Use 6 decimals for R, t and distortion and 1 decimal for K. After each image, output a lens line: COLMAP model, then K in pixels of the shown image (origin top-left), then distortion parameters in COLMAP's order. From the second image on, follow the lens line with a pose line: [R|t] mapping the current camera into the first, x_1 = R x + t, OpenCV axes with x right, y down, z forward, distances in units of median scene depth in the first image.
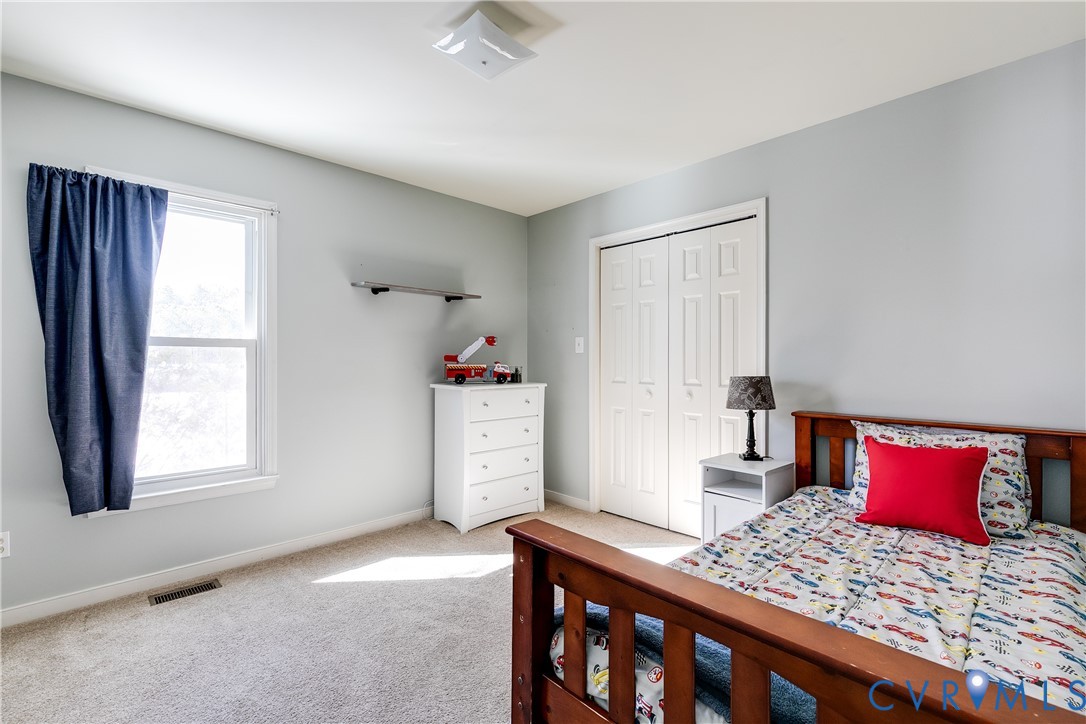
lens RADIAL K [[490.4, 0, 546.4], [0, 490.4, 361.8], [0, 0, 1]] dist [0.006736, -0.001603]
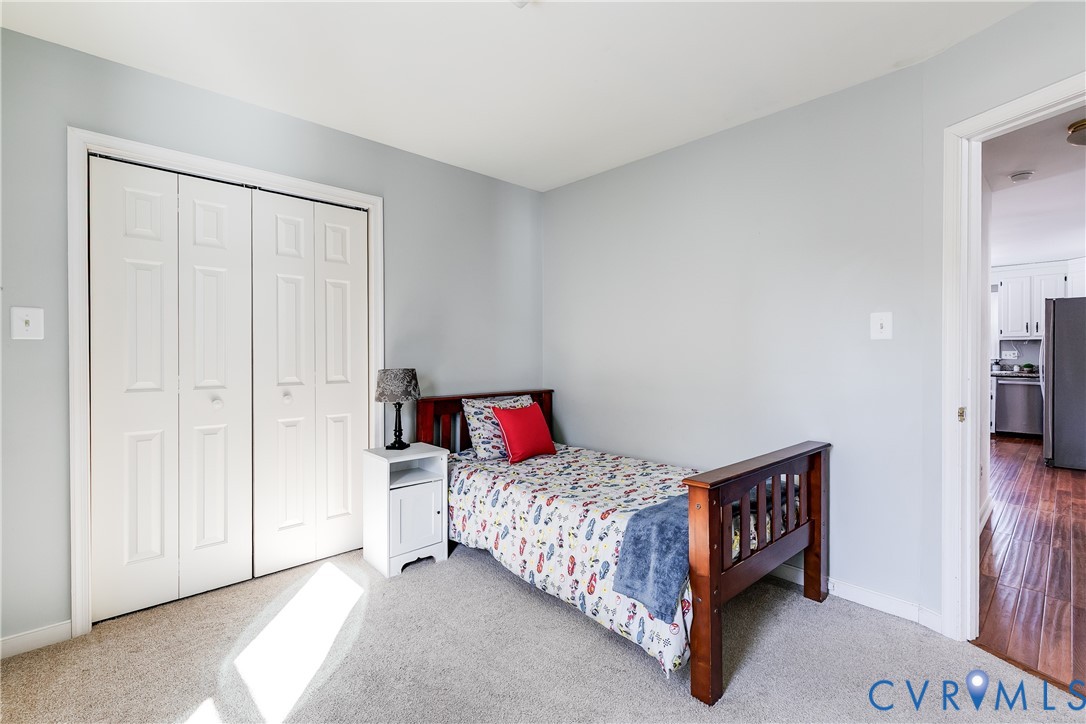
lens RADIAL K [[495.1, 0, 558.3], [0, 495.1, 357.9], [0, 0, 1]] dist [0.005781, -0.001192]
pose [[-0.005286, -0.005368, 0.999972, -0.565668], [0.006605, 0.999964, 0.005403, 0.002099], [-0.999964, 0.006633, -0.005250, 0.586845]]
